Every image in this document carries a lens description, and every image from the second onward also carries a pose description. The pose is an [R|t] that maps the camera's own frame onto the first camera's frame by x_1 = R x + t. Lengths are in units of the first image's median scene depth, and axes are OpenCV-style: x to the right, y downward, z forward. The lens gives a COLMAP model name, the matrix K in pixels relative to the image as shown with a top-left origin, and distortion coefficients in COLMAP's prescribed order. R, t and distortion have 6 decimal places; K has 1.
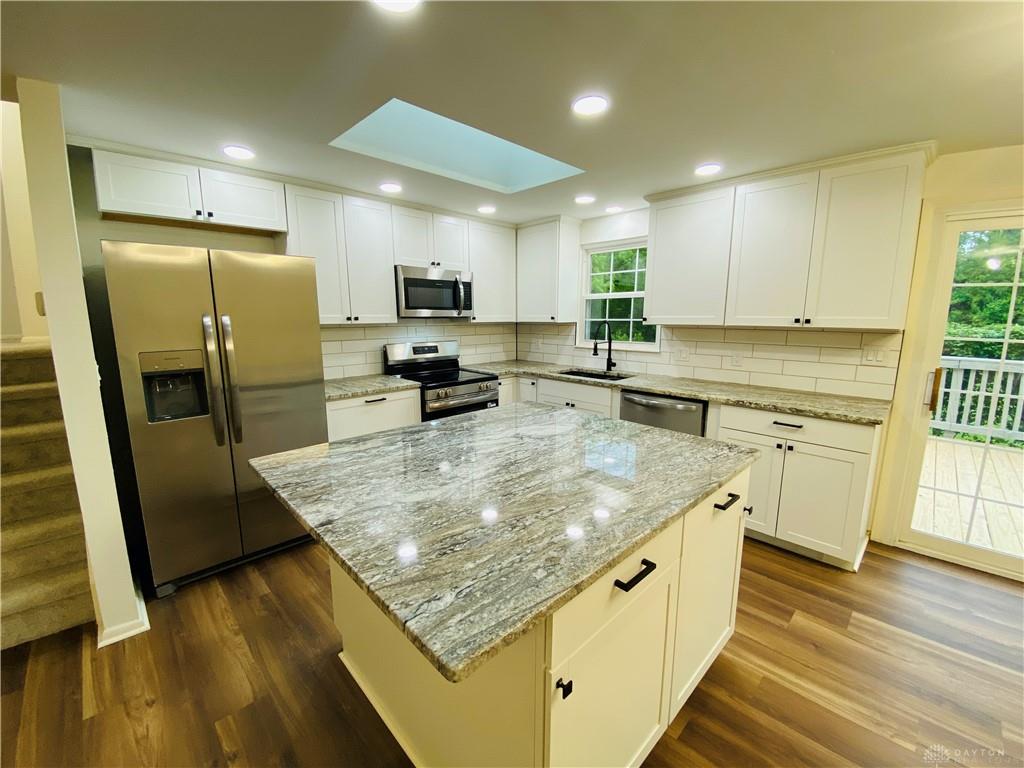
lens RADIAL K [[417.9, 0, 512.0], [0, 417.9, 384.0], [0, 0, 1]] dist [0.035201, -0.027103]
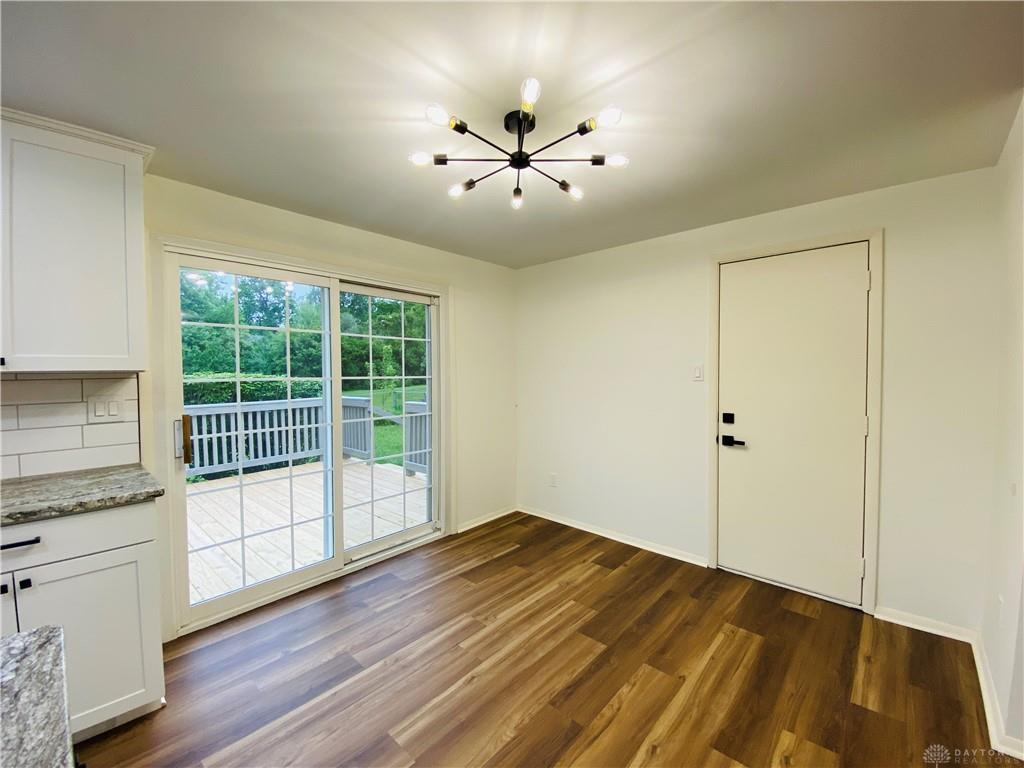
lens RADIAL K [[417.9, 0, 512.0], [0, 417.9, 384.0], [0, 0, 1]] dist [0.035201, -0.027103]
pose [[-0.056787, -0.034304, 0.997797, 0.074251], [0.170891, 0.984326, 0.043566, -0.018121], [-0.983652, 0.172988, -0.050035, 0.294129]]
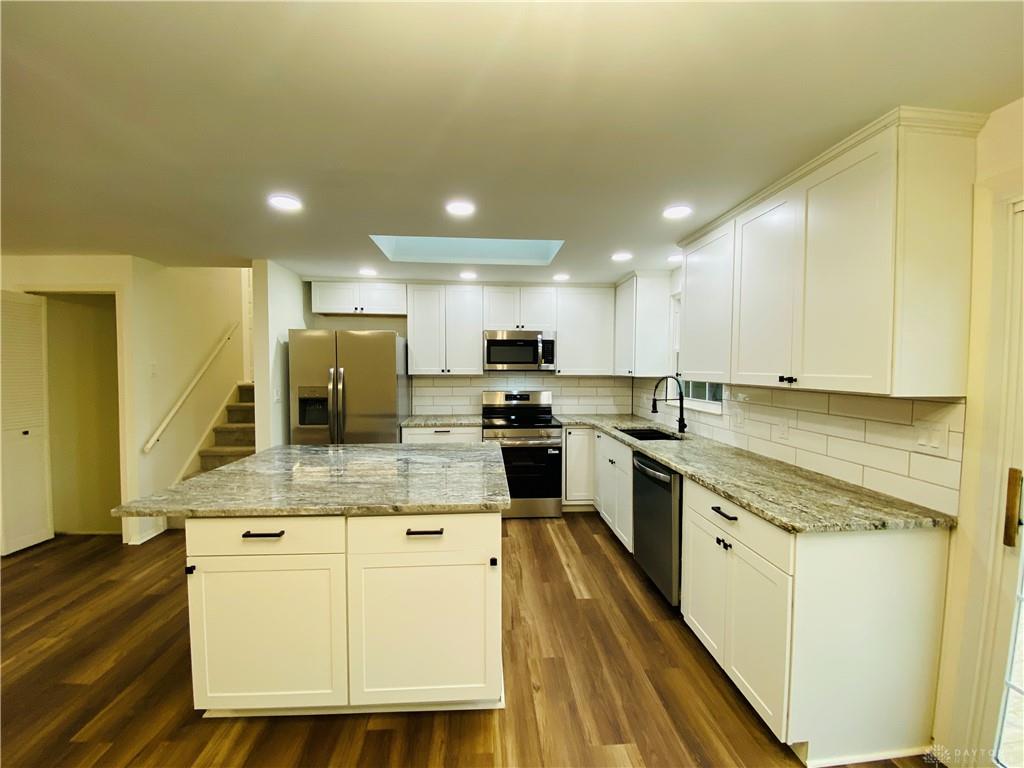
lens RADIAL K [[414.9, 0, 507.5], [0, 414.9, 384.1], [0, 0, 1]] dist [0.034345, -0.027176]
pose [[0.757344, 0.029205, -0.652363, 0.708021], [-0.111713, 0.990067, -0.085368, -0.021742], [0.643390, 0.137530, 0.753084, 0.126763]]
